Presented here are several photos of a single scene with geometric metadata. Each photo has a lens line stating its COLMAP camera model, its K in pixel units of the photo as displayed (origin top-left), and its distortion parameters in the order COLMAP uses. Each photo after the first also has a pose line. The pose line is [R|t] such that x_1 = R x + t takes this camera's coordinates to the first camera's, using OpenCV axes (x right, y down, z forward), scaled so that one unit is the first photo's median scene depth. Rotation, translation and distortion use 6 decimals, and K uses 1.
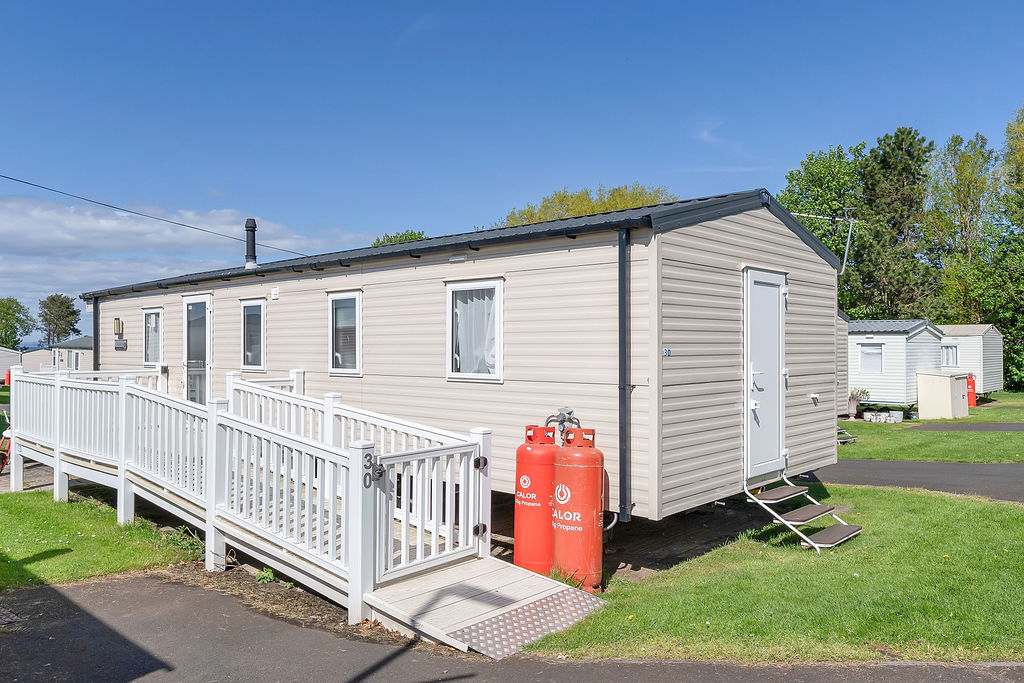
lens RADIAL K [[756.1, 0, 512.0], [0, 756.1, 341.5], [0, 0, 1]] dist [0.005926, 0.003352]
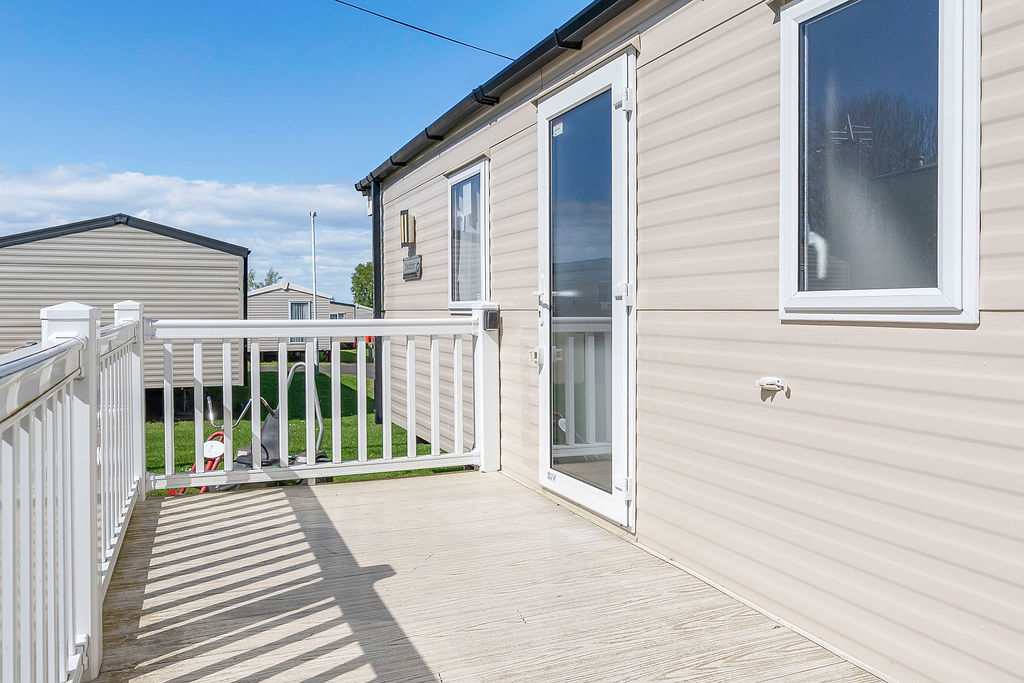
lens RADIAL K [[756.1, 0, 512.0], [0, 756.1, 341.5], [0, 0, 1]] dist [0.005926, 0.003352]
pose [[0.910363, 0.014280, -0.413565, -0.285414], [0.005526, 0.998896, 0.046654, 0.030033], [0.413774, -0.044758, 0.909279, 0.641801]]
